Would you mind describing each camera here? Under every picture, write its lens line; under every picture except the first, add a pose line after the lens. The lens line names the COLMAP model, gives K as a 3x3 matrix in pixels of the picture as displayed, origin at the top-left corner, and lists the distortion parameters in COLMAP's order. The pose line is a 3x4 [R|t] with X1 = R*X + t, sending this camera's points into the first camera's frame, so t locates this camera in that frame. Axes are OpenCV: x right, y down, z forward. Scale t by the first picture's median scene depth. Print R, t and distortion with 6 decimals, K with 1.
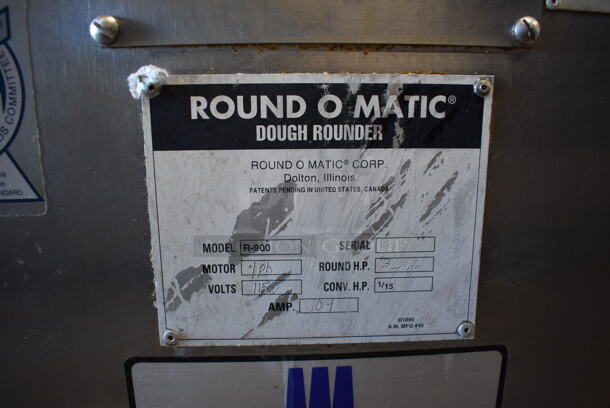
lens RADIAL K [[473.5, 0, 305.0], [0, 473.5, 204.0], [0, 0, 1]] dist [-0.097472, 0.014447]
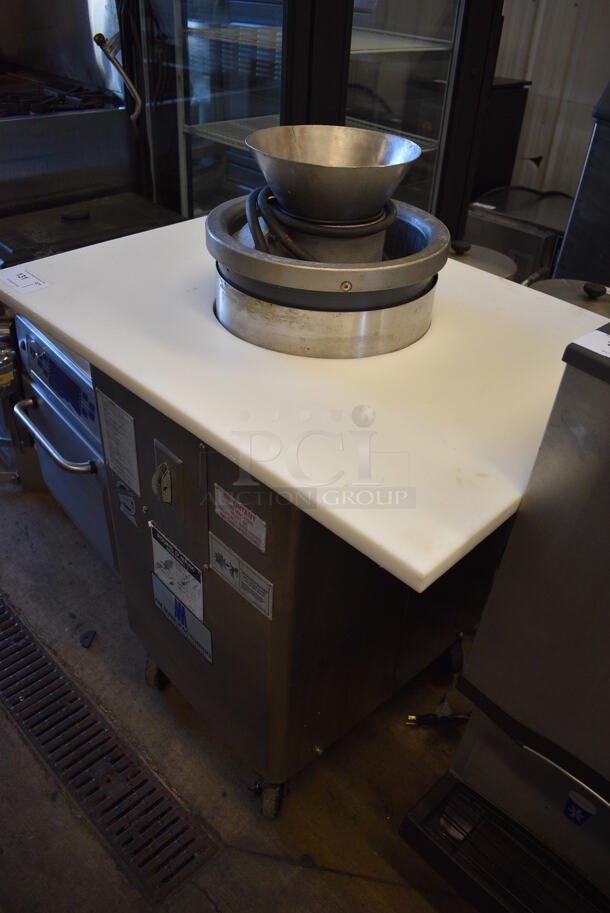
lens RADIAL K [[708.7, 0, 305.0], [0, 708.7, 456.5], [0, 0, 1]] dist [-0.097472, 0.014447]
pose [[0.633679, 0.490503, -0.598212, 3.615663], [-0.240294, 0.859839, 0.450483, -3.573951], [0.735330, -0.141715, 0.662727, -1.878913]]
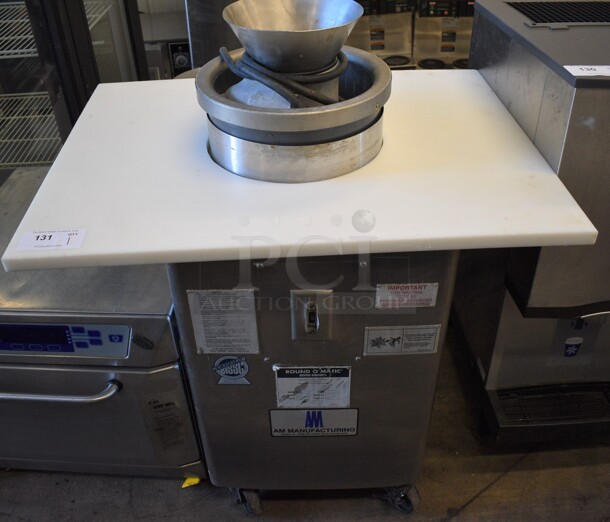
lens RADIAL K [[620.0, 0, 305.0], [0, 620.0, 261.0], [0, 0, 1]] dist [-0.090826, -0.004976]
pose [[0.998665, 0.019925, -0.047662, 0.208767], [0.000966, 0.915257, 0.402869, -3.454530], [0.051650, -0.402377, 0.914016, -3.921013]]
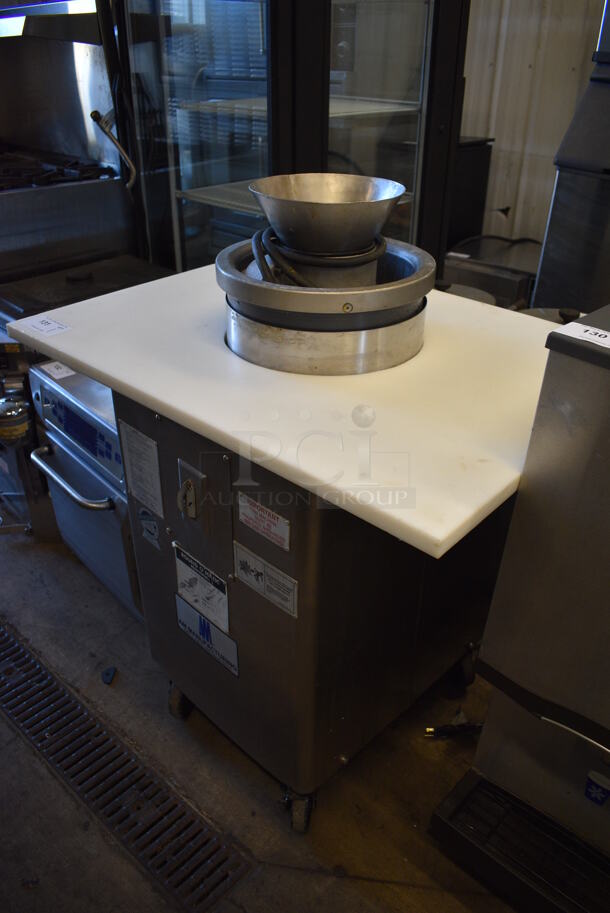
lens RADIAL K [[708.7, 0, 305.0], [0, 708.7, 456.5], [0, 0, 1]] dist [-0.097472, 0.014447]
pose [[0.669140, 0.396722, -0.628382, 3.944132], [-0.195335, 0.909742, 0.366351, -3.363779], [0.717005, -0.122395, 0.686239, -2.359389]]
